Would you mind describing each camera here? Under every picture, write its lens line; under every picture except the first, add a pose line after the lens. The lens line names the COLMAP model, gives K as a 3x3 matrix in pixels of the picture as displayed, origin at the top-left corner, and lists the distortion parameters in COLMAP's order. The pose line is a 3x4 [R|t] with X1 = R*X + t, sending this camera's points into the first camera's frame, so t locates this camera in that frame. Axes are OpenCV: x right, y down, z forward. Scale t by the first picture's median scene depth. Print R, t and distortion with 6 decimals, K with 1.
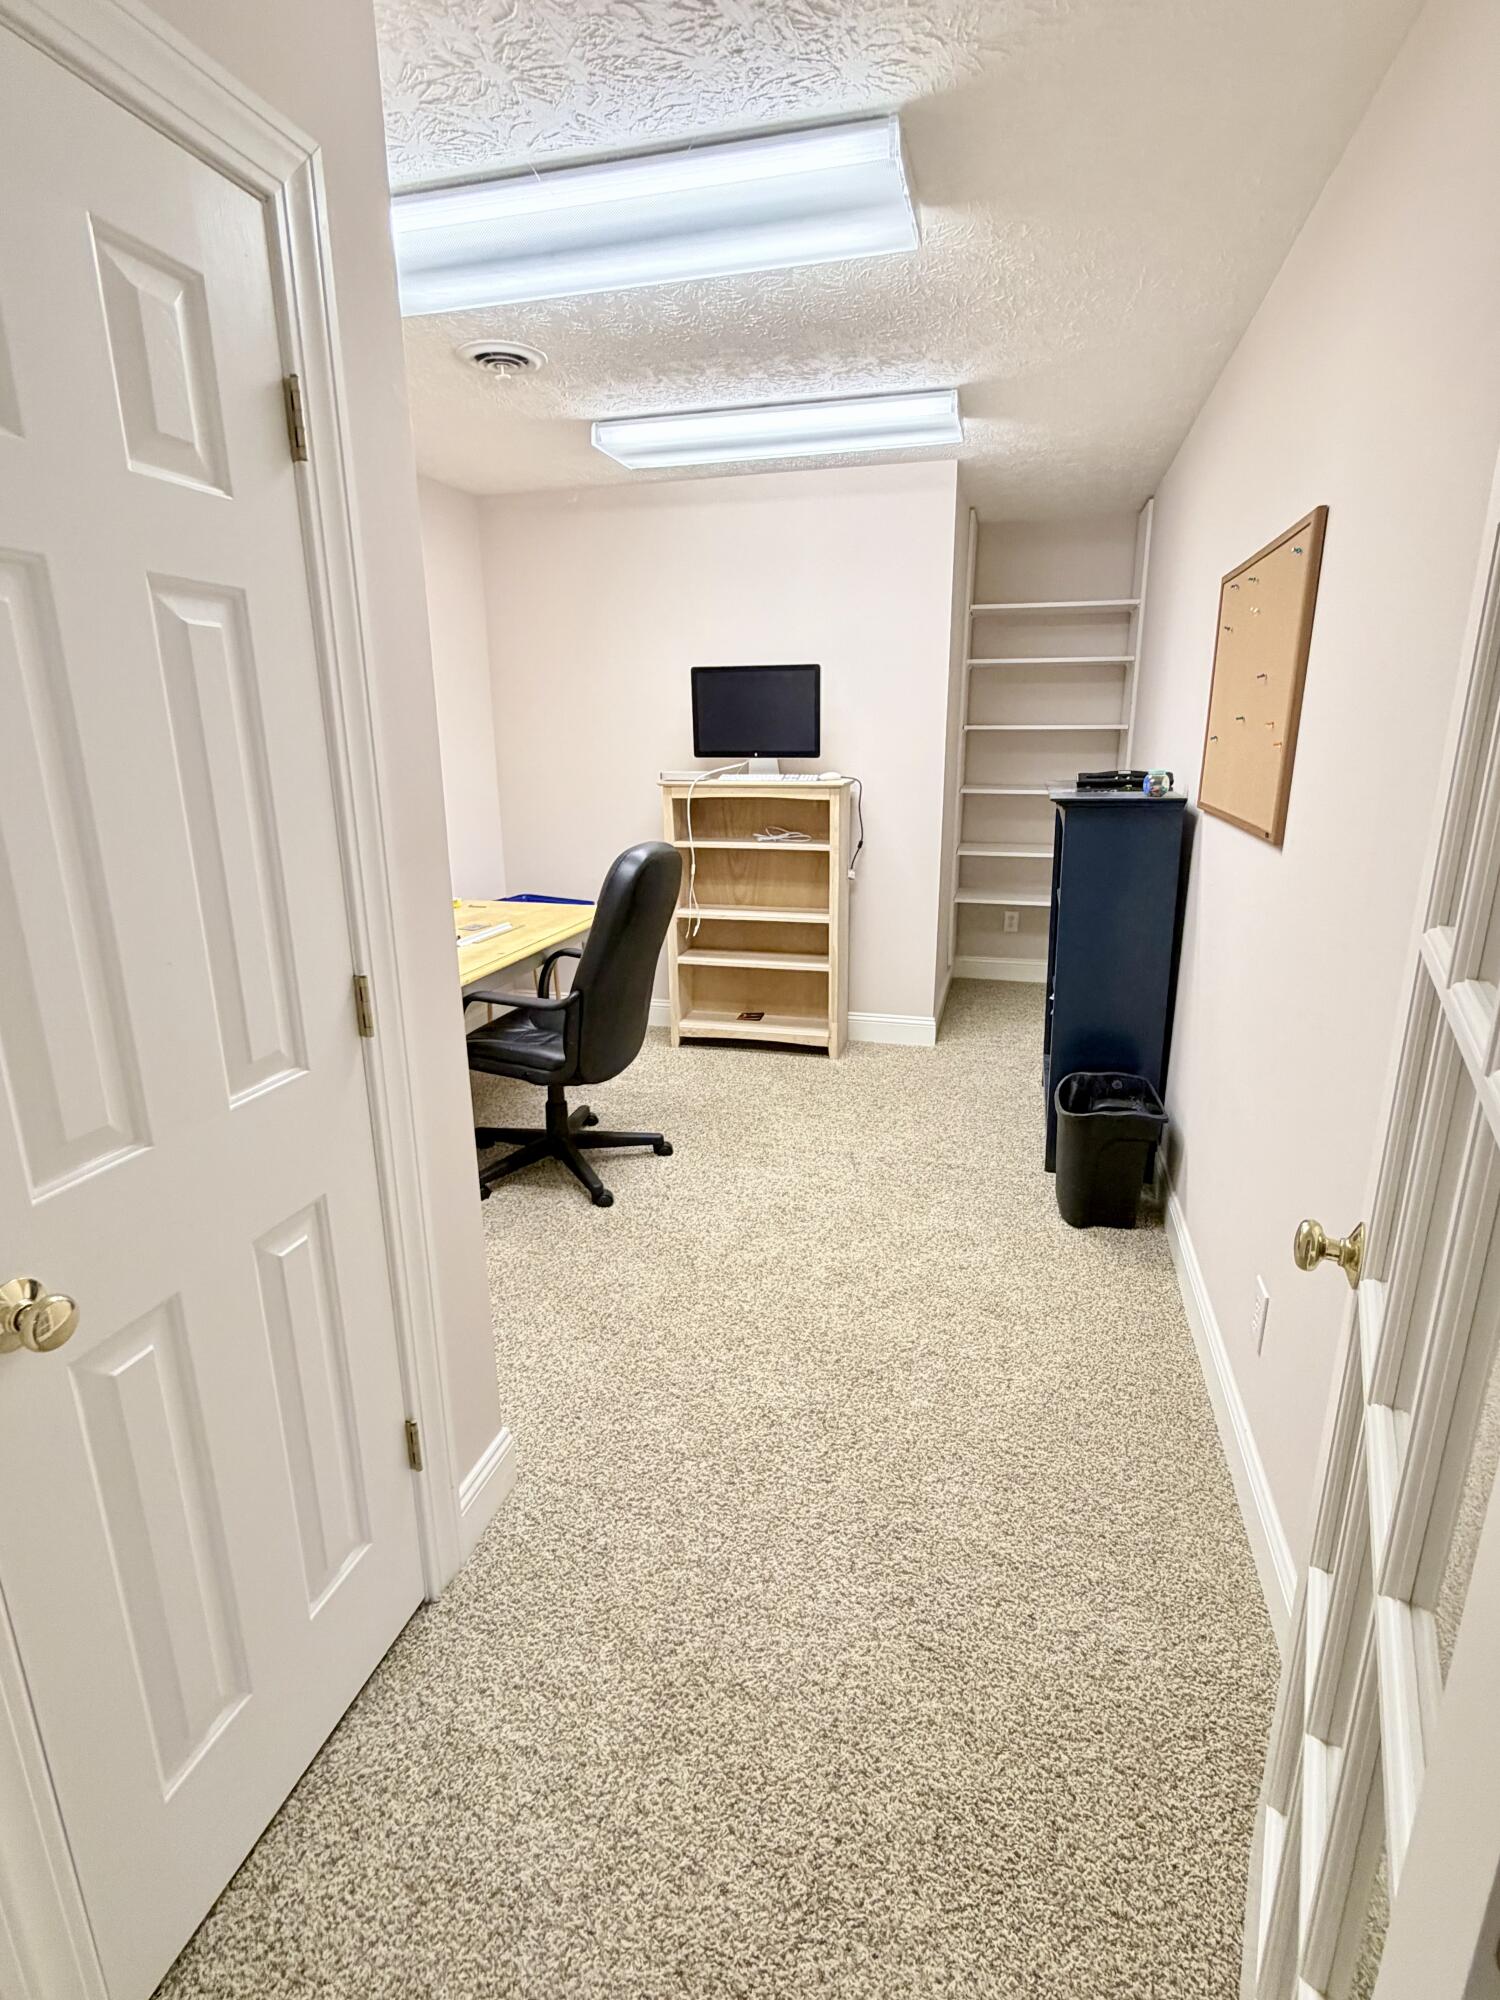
lens RADIAL K [[985.9, 0, 750.8], [0, 985.9, 999.8], [0, 0, 1]] dist [0.004233, -0.000656]
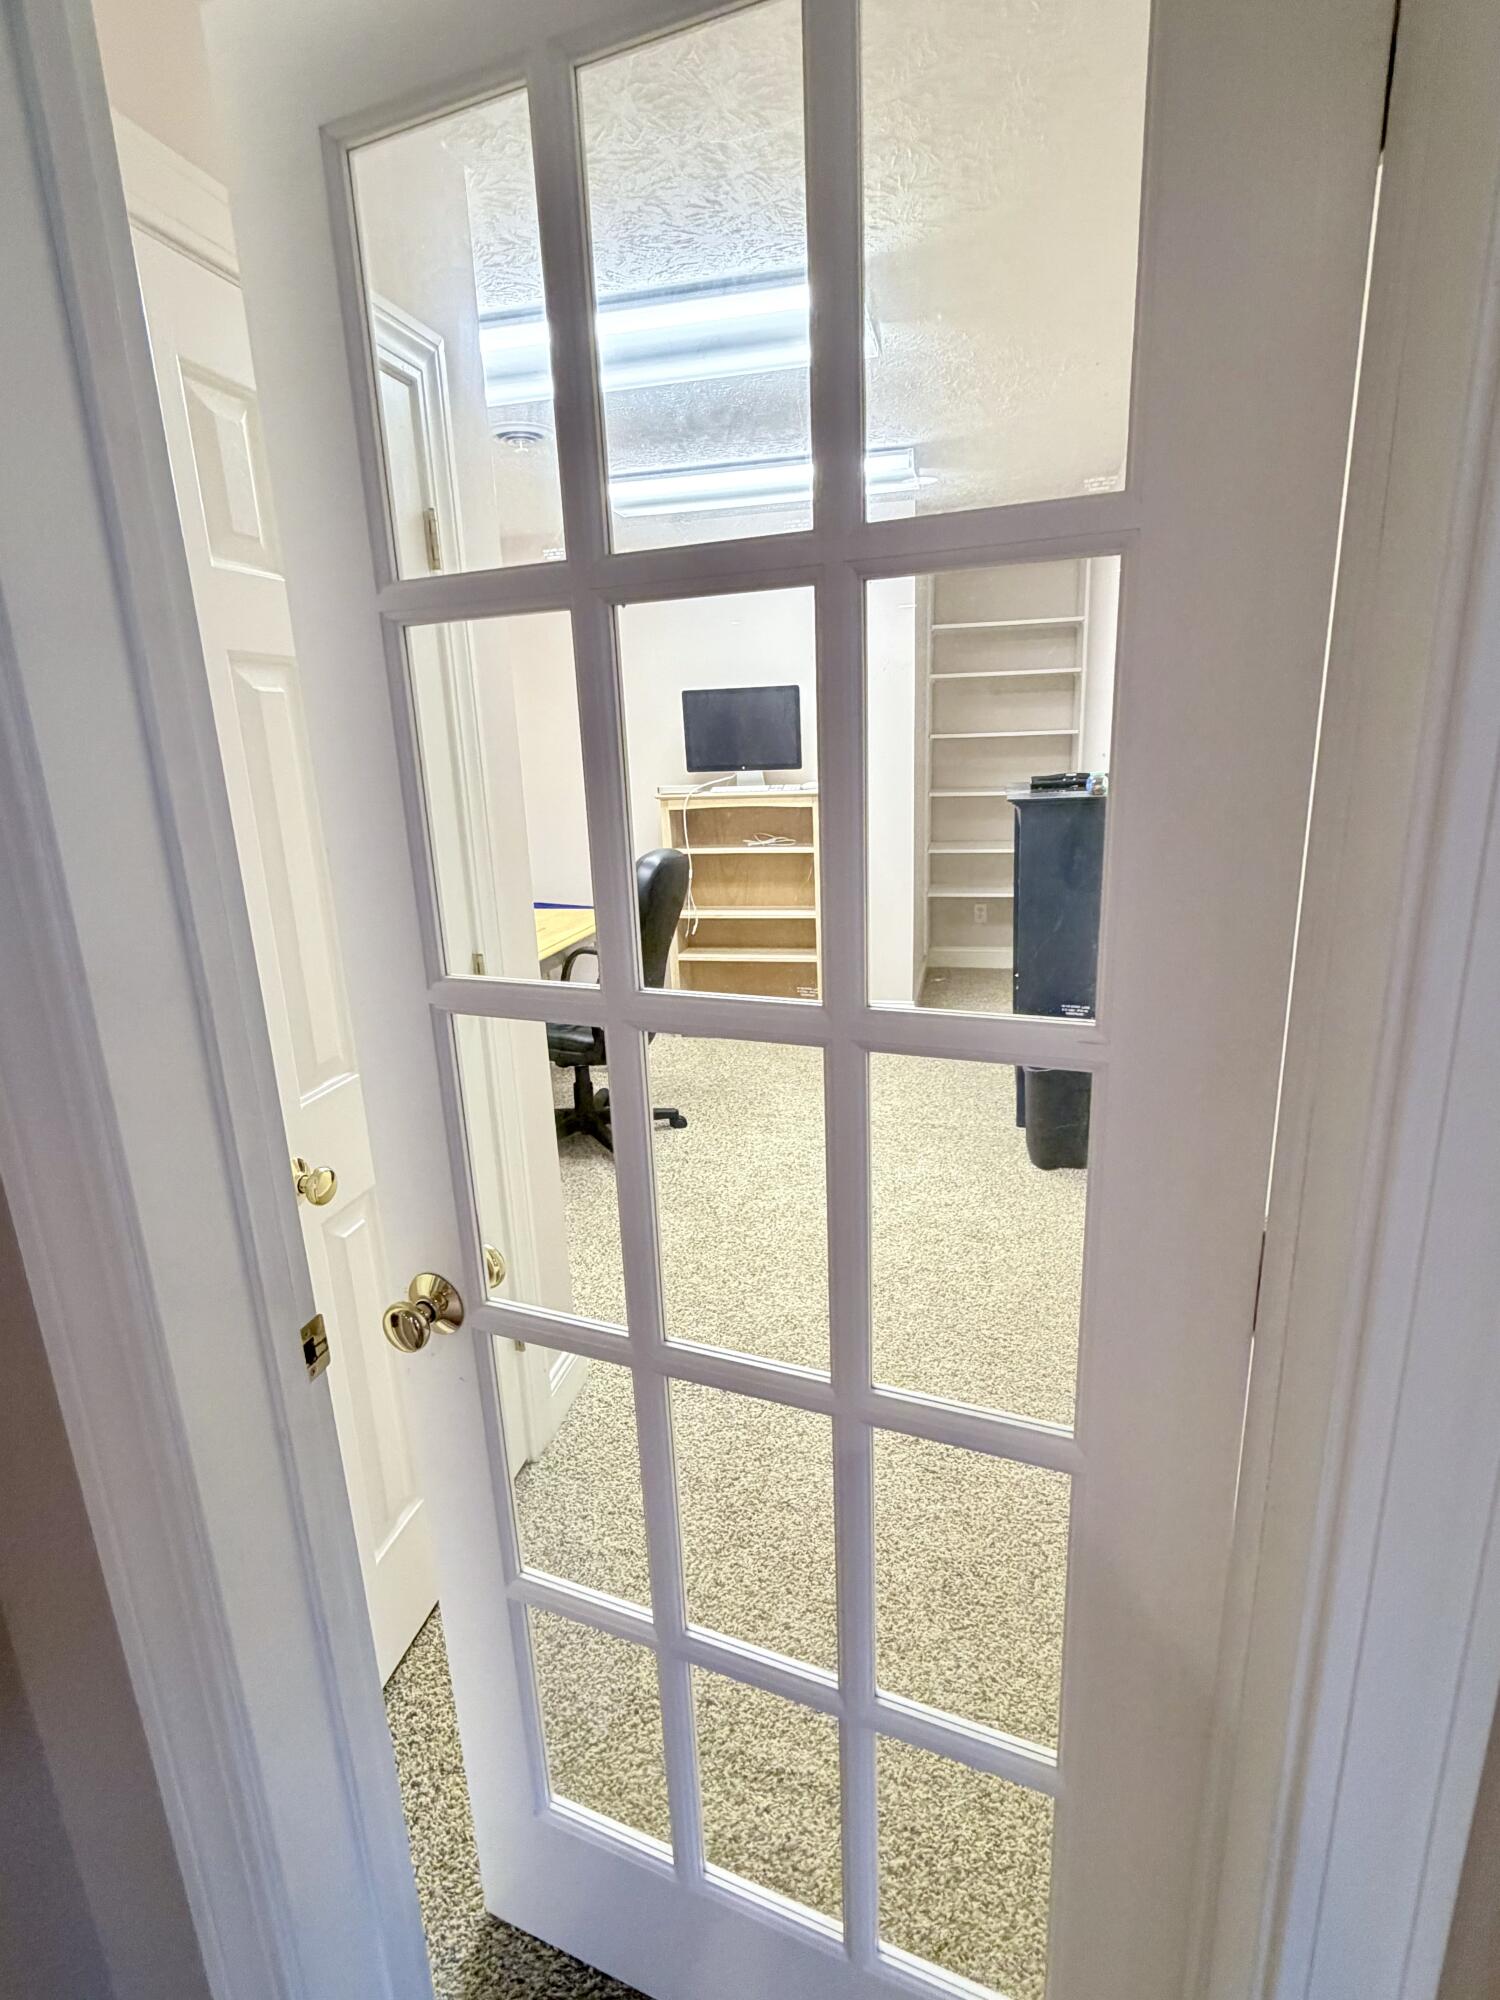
lens RADIAL K [[985.9, 0, 751.0], [0, 985.9, 1001.0], [0, 0, 1]] dist [0.004233, -0.000656]
pose [[0.998998, -0.037571, 0.024331, -0.032381], [0.037748, 0.999264, -0.006870, 0.027502], [-0.024055, 0.007782, 0.999680, -0.141766]]
